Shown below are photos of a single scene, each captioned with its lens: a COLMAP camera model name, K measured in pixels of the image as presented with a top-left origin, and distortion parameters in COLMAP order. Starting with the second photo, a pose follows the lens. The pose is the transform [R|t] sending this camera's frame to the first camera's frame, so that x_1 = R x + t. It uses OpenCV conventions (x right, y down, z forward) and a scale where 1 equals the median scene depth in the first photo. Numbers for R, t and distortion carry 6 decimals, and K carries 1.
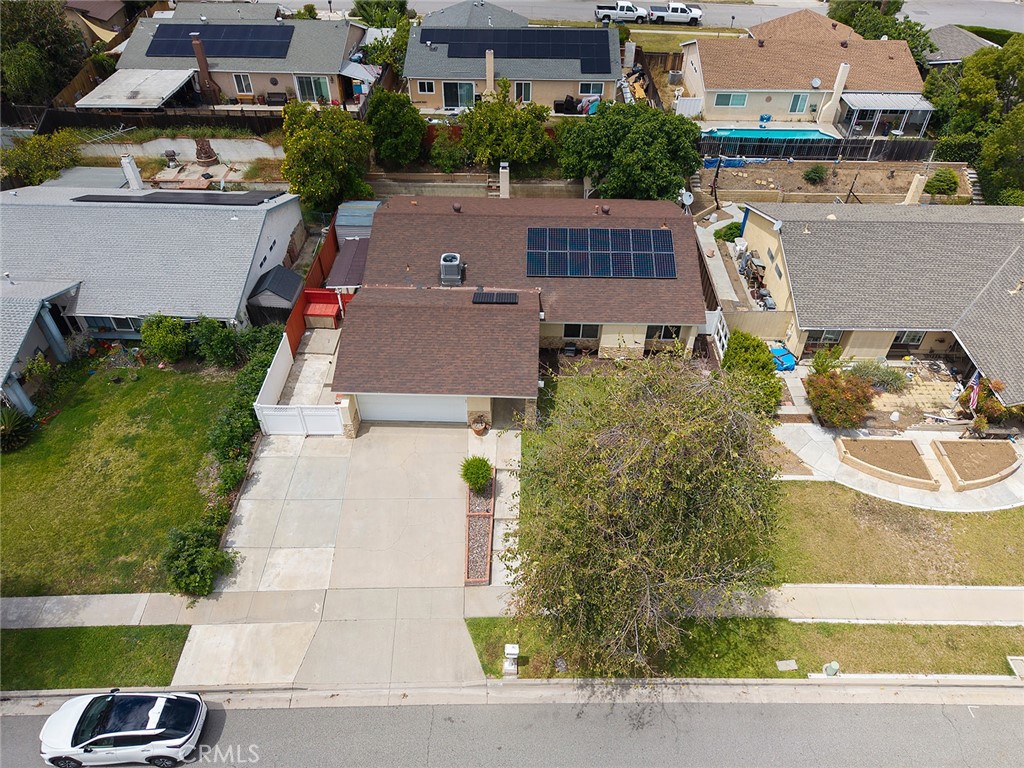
lens RADIAL K [[681.2, 0, 512.6], [0, 681.2, 385.8], [0, 0, 1]] dist [0.017183, -0.013716]
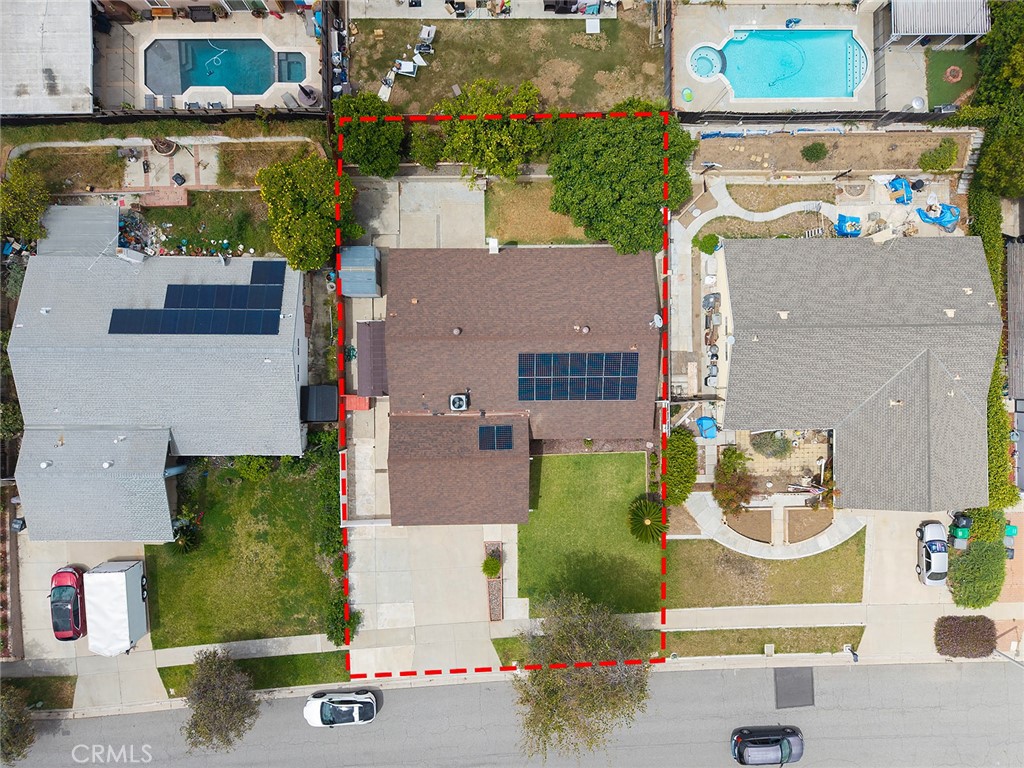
lens RADIAL K [[681.2, 0, 512.6], [0, 681.2, 385.8], [0, 0, 1]] dist [0.017183, -0.013716]
pose [[0.999232, -0.037534, 0.011243, -0.003243], [0.016758, 0.668777, 0.743274, -1.112441], [-0.035417, -0.742515, 0.668893, 0.178775]]
